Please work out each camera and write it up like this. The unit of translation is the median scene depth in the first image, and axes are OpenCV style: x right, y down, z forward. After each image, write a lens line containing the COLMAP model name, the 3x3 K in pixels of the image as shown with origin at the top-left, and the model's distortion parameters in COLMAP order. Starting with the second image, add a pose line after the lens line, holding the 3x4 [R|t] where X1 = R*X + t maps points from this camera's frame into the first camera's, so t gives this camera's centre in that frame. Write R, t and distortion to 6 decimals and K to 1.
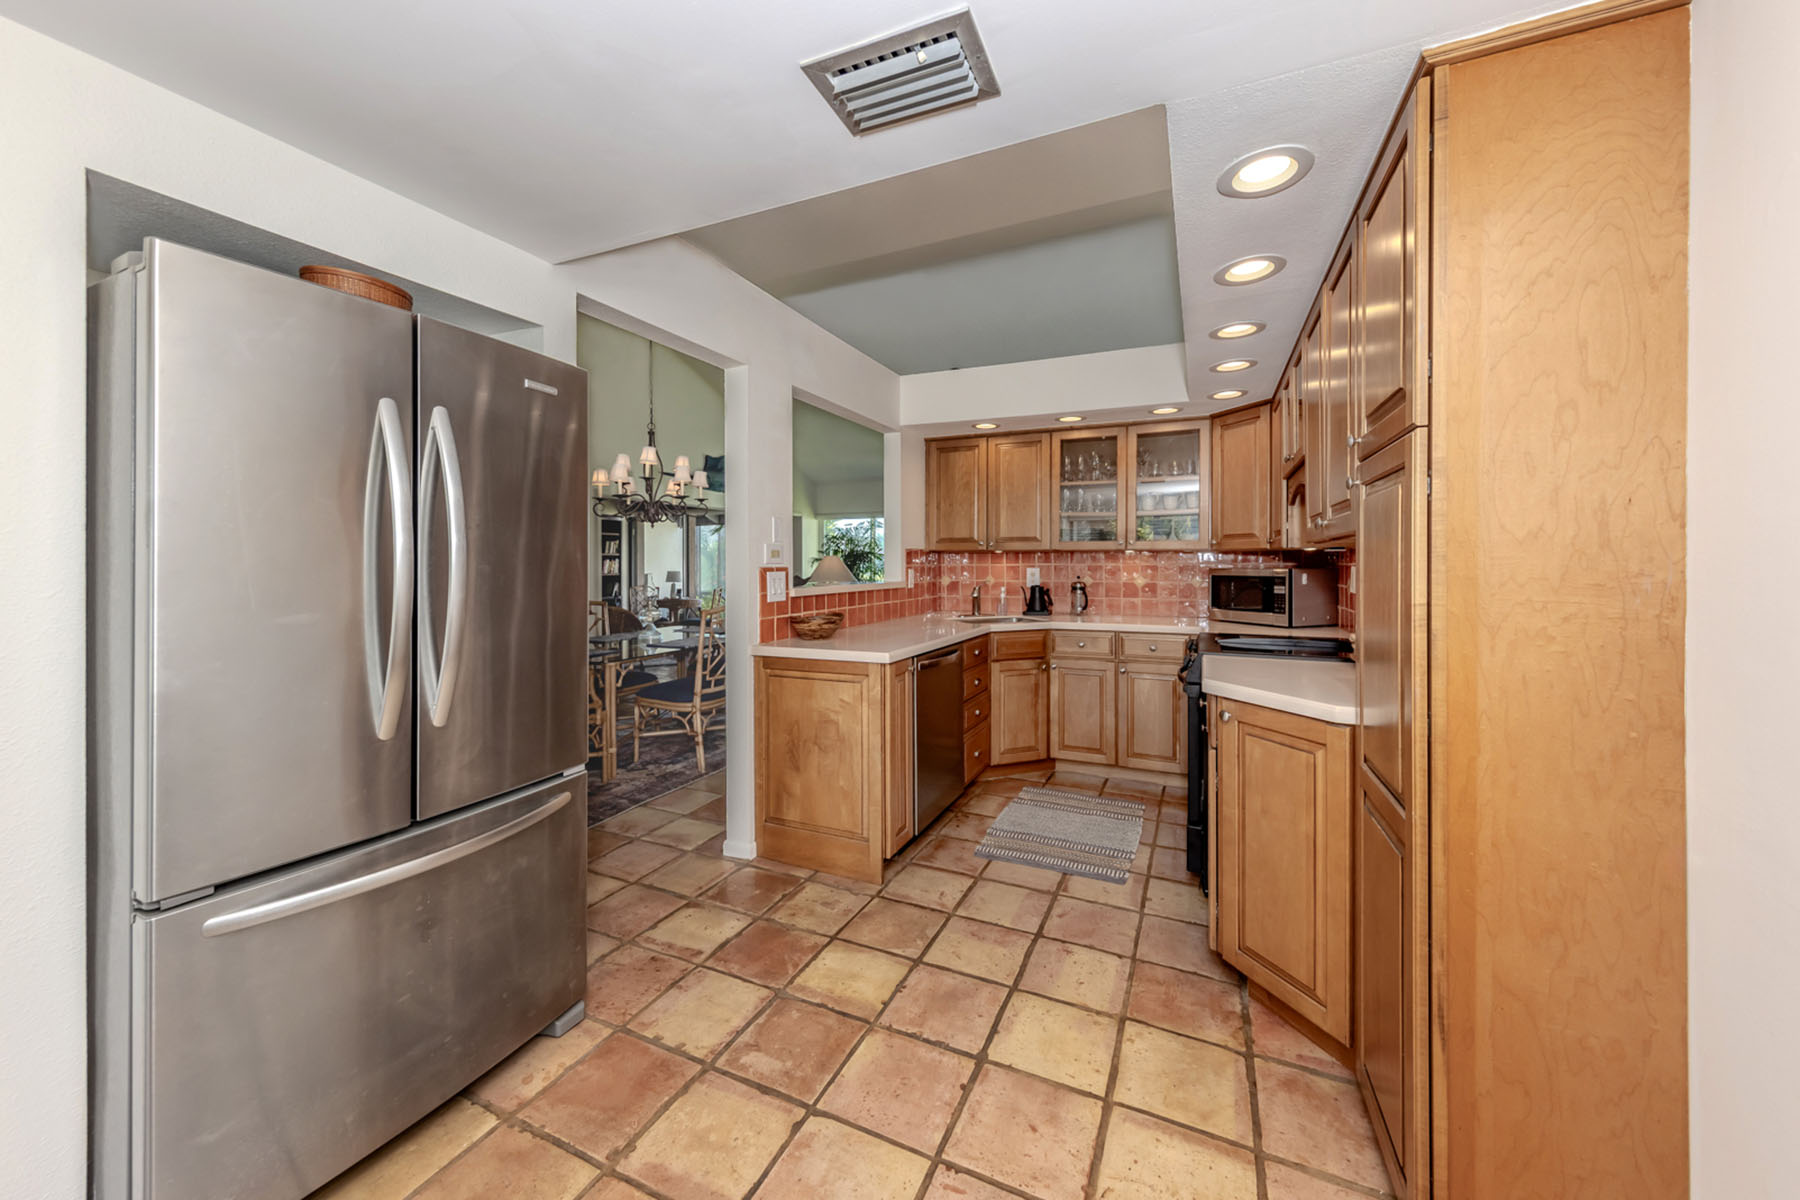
lens RADIAL K [[663.0, 0, 928.6], [0, 663.0, 572.1], [0, 0, 1]] dist [0.007895, -0.001033]
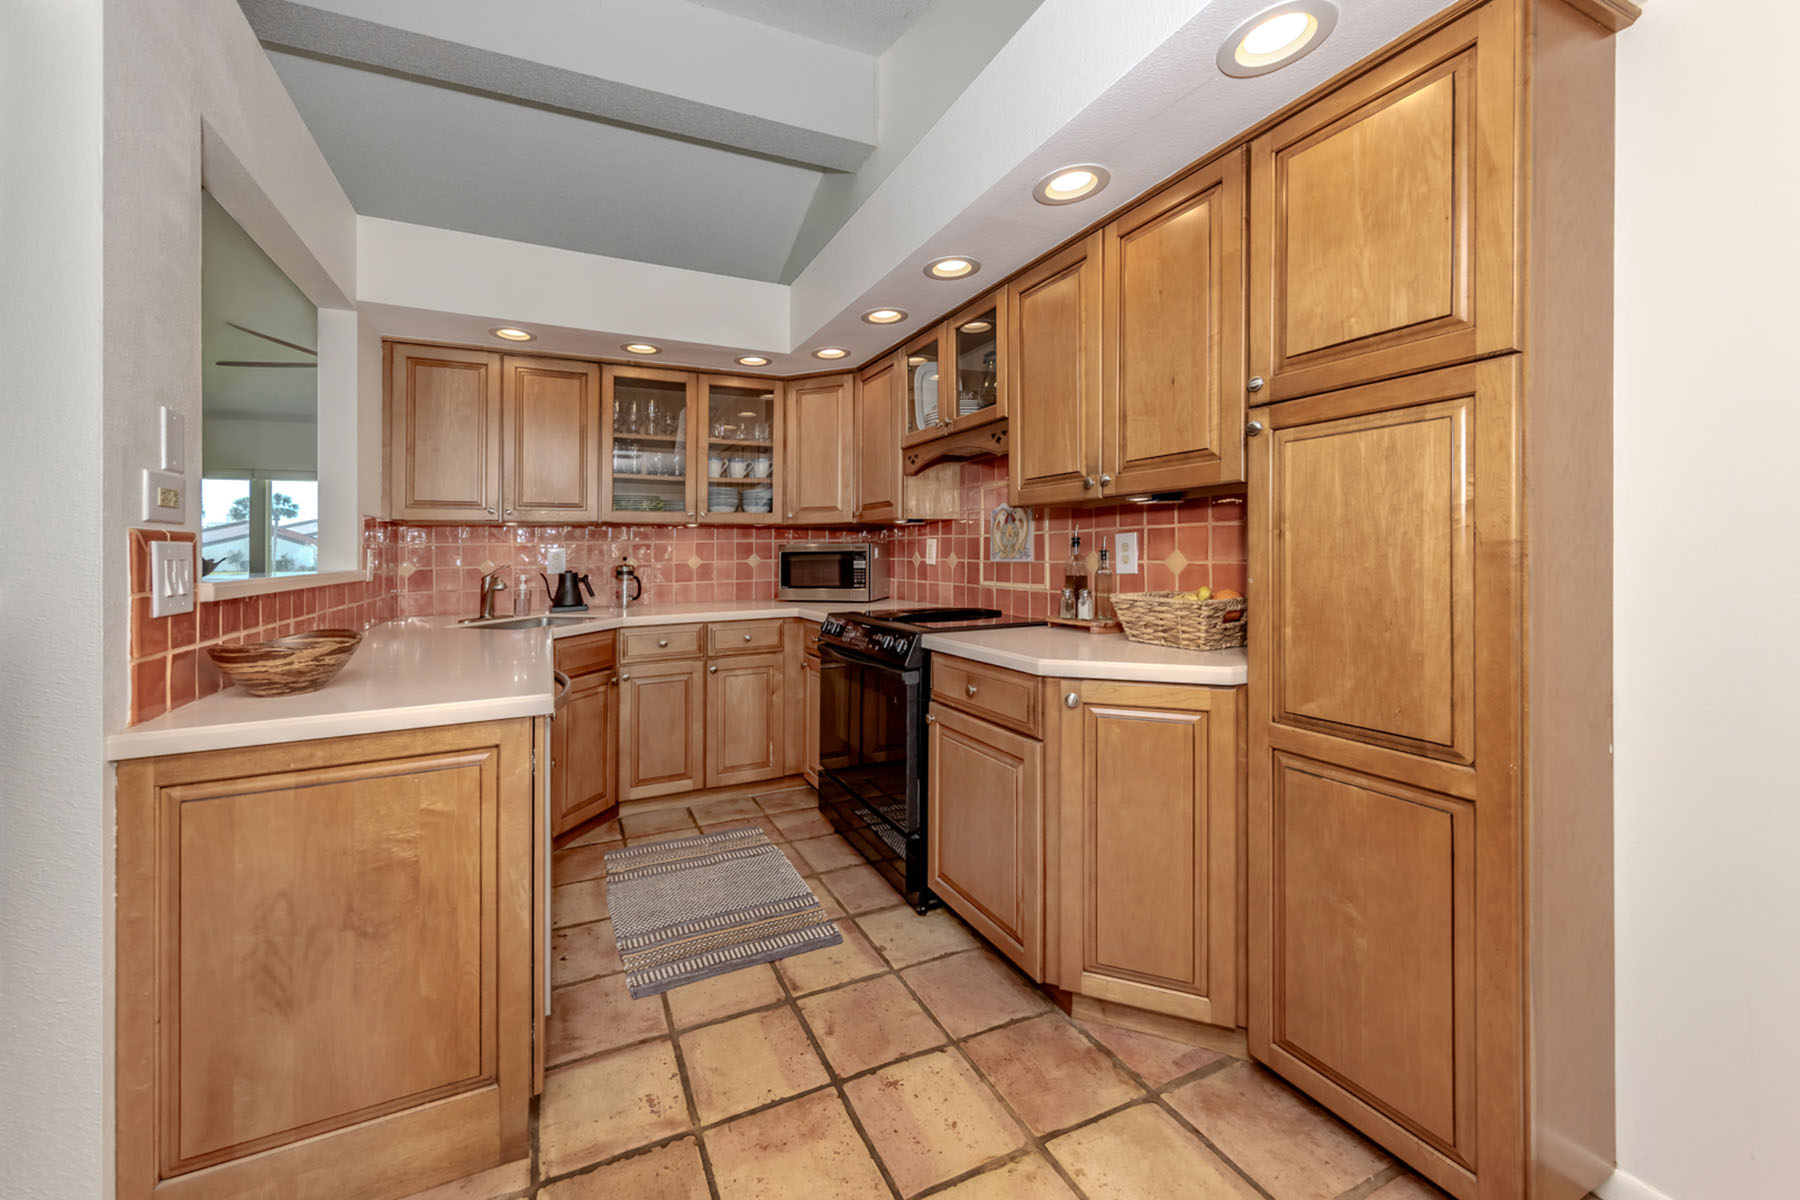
lens RADIAL K [[663.0, 0, 844.0], [0, 663.0, 549.3], [0, 0, 1]] dist [0.007895, -0.001033]
pose [[0.689301, -0.008200, 0.724429, -0.198092], [0.024631, 0.999623, -0.012121, 0.015752], [-0.724057, 0.026199, 0.689243, 0.339440]]
